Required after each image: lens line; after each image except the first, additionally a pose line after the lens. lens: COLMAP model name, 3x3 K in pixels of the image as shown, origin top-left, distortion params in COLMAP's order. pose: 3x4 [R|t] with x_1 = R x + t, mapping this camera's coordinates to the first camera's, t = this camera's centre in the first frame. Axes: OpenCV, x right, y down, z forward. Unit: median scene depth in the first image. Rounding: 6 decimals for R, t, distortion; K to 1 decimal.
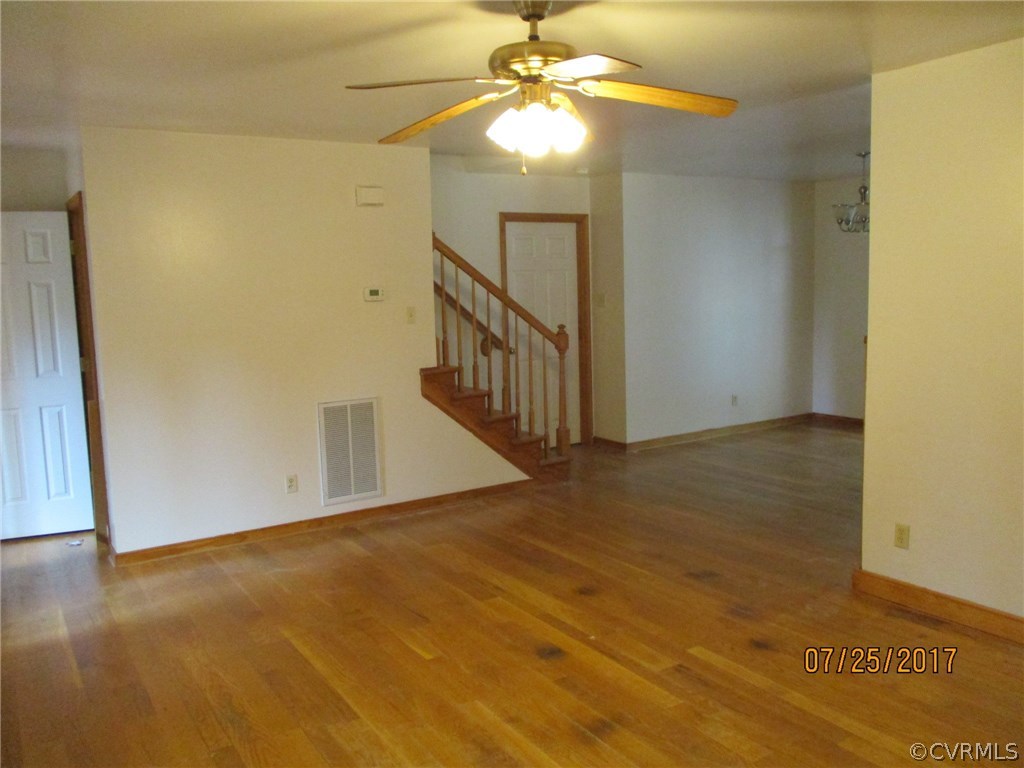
lens RADIAL K [[865.2, 0, 512.0], [0, 865.2, 384.0], [0, 0, 1]] dist [-0.001577, -0.003564]
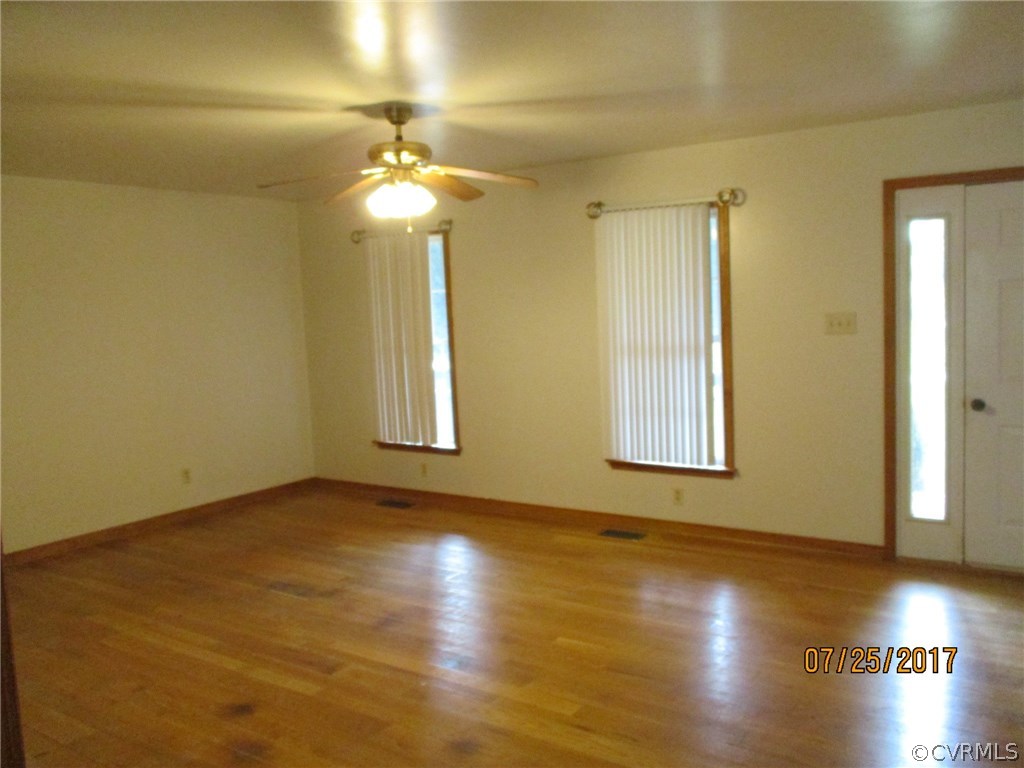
lens RADIAL K [[865.2, 0, 512.0], [0, 865.2, 384.0], [0, 0, 1]] dist [-0.001577, -0.003564]
pose [[-0.922809, 0.101872, -0.371545, 0.348999], [0.022177, 0.976853, 0.212757, -0.241908], [0.384619, 0.188094, -0.903708, 1.986742]]
